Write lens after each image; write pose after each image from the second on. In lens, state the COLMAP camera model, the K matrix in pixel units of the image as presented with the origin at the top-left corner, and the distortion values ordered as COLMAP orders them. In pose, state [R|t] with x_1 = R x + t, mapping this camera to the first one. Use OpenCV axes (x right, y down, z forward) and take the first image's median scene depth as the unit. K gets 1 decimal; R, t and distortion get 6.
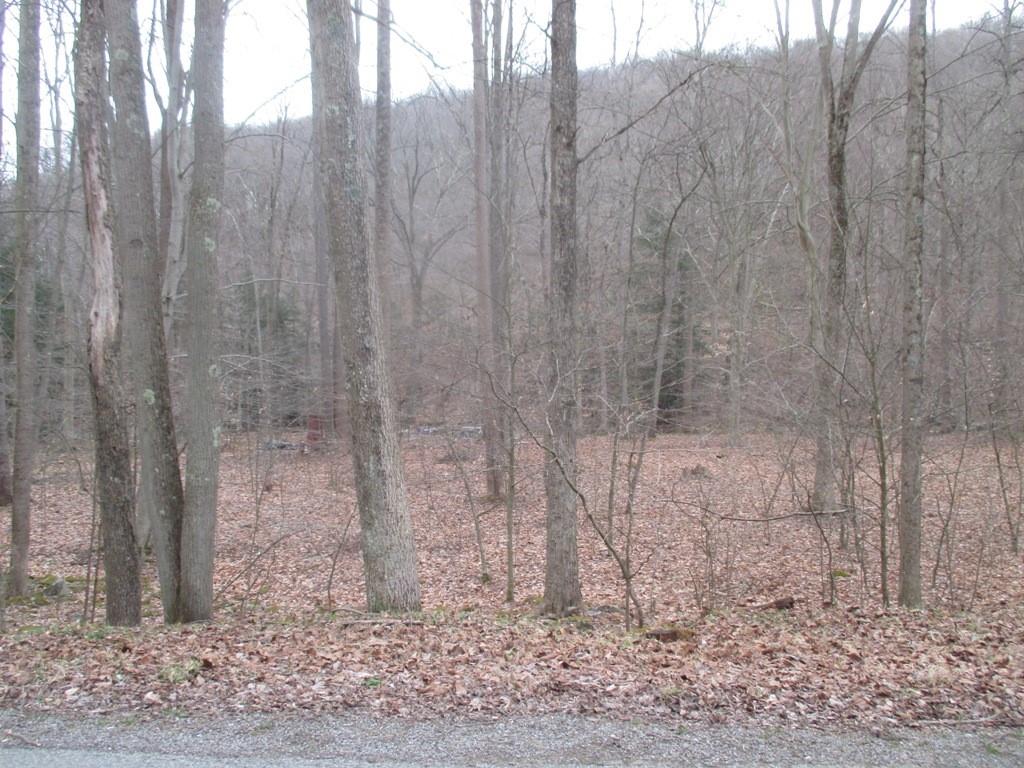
lens RADIAL K [[857.8, 0, 516.4], [0, 857.8, 378.1], [0, 0, 1]] dist [-0.029014, 0.016244]
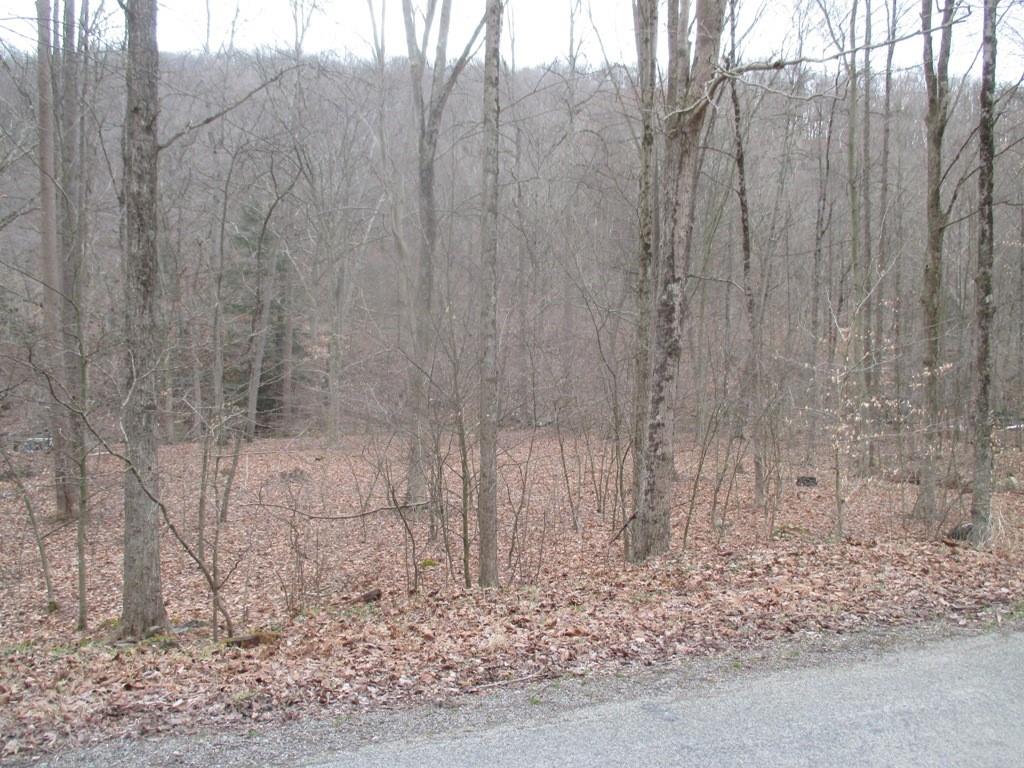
lens RADIAL K [[857.8, 0, 516.4], [0, 857.8, 378.1], [0, 0, 1]] dist [-0.029014, 0.016244]
pose [[0.897893, -0.005713, 0.440176, 0.011746], [0.007549, 0.999969, -0.002419, 0.003165], [-0.440148, 0.005494, 0.897908, -0.003375]]
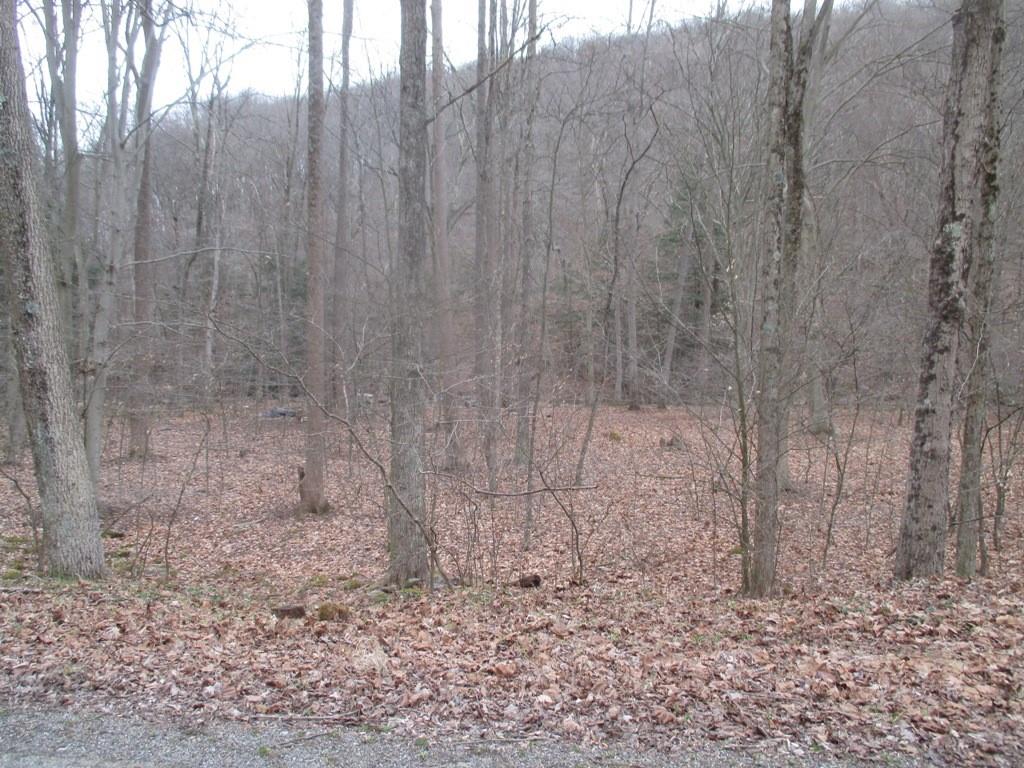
lens RADIAL K [[854.2, 0, 512.0], [0, 854.2, 384.0], [0, 0, 1]] dist [-0.042751, 0.011896]
pose [[0.996855, 0.005621, -0.079044, 0.248337], [-0.002344, 0.999136, 0.041495, 0.002250], [0.079209, -0.041180, 0.996007, 0.039664]]
